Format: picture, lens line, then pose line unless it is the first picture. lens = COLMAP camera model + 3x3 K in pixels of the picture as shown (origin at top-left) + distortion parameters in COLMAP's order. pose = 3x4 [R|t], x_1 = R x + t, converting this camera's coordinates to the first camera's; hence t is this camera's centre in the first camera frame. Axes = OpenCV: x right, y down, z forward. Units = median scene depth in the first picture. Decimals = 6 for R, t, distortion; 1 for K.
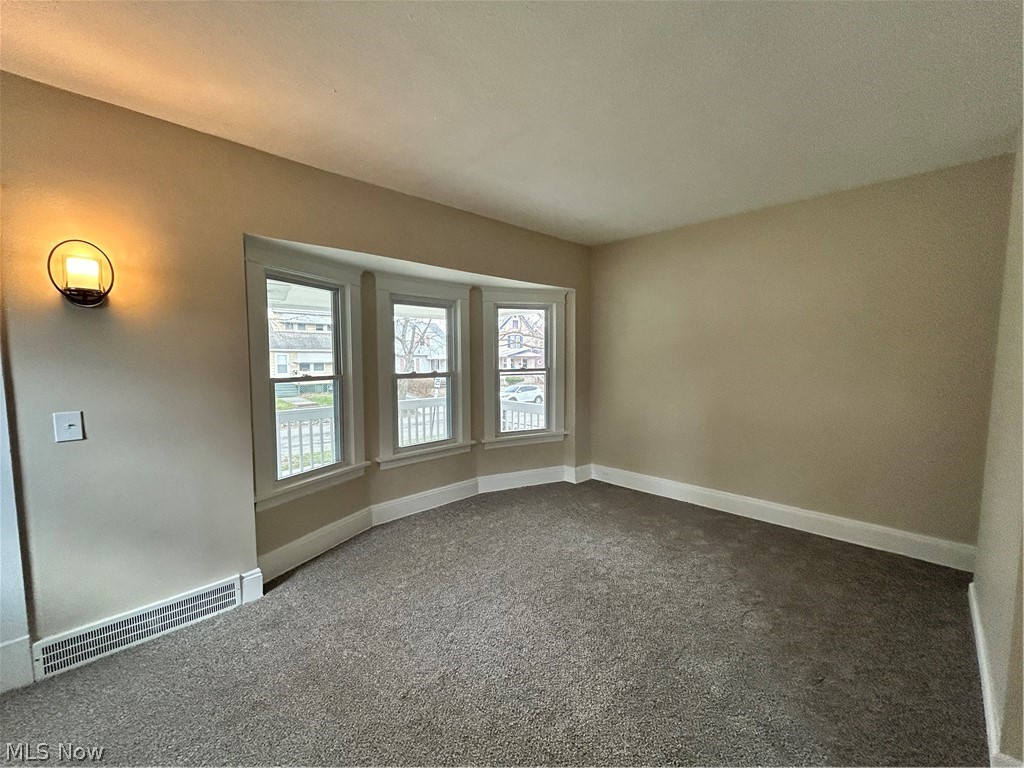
lens RADIAL K [[414.7, 0, 512.0], [0, 414.7, 384.0], [0, 0, 1]] dist [-0.002809, -0.000357]
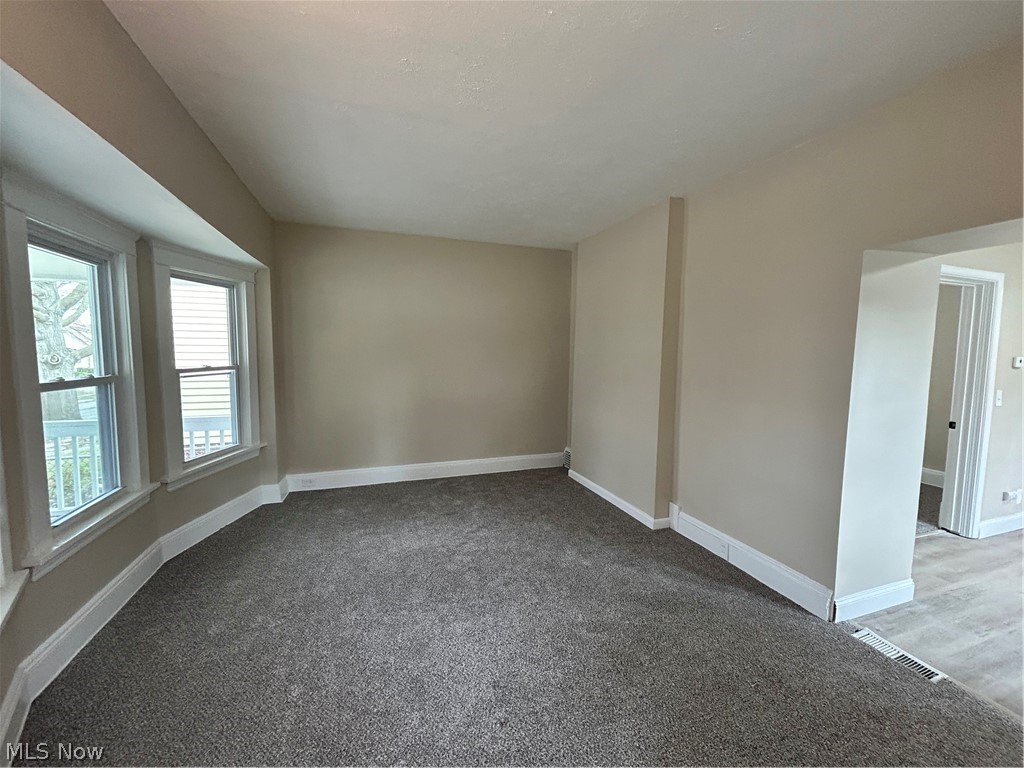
lens RADIAL K [[413.3, 0, 512.0], [0, 413.3, 384.0], [0, 0, 1]] dist [-0.001579, 0.000677]
pose [[0.423051, -0.065060, 0.903767, -0.444752], [0.050424, 0.997564, 0.048209, -0.017067], [-0.904702, 0.025176, 0.425301, 0.247403]]
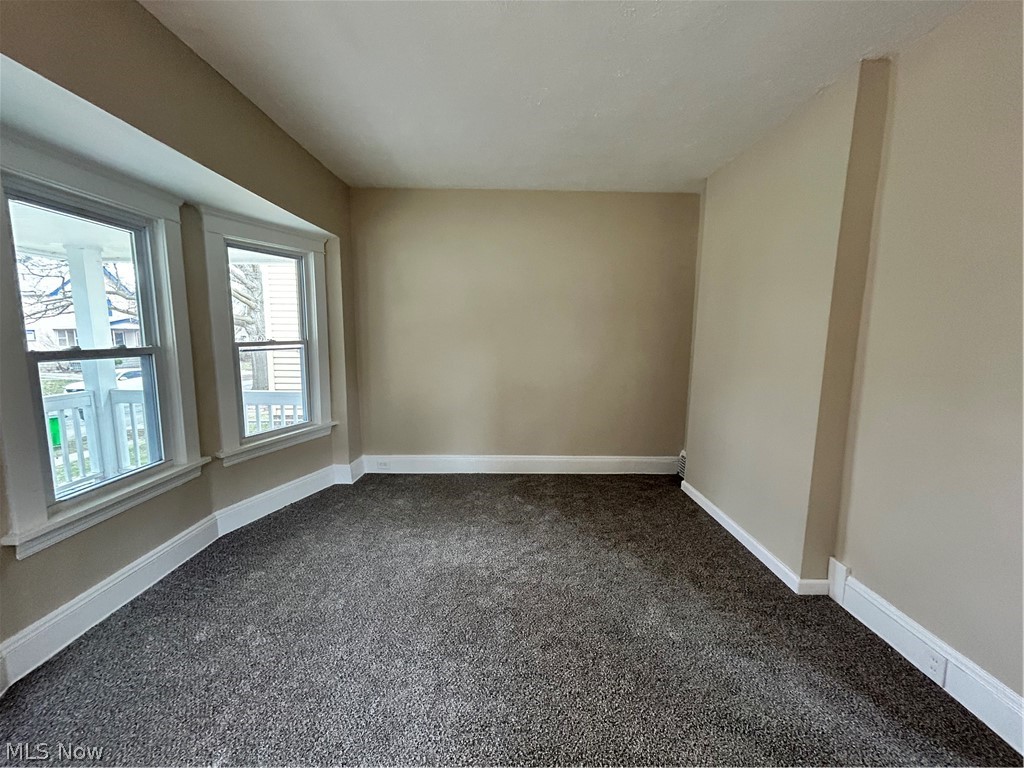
lens RADIAL K [[413.3, 0, 512.0], [0, 413.3, 384.0], [0, 0, 1]] dist [-0.001579, 0.000677]
pose [[0.689860, -0.078834, 0.719638, -0.224037], [0.036632, 0.996581, 0.074056, -0.002009], [-0.723016, -0.024726, 0.690389, 0.254438]]
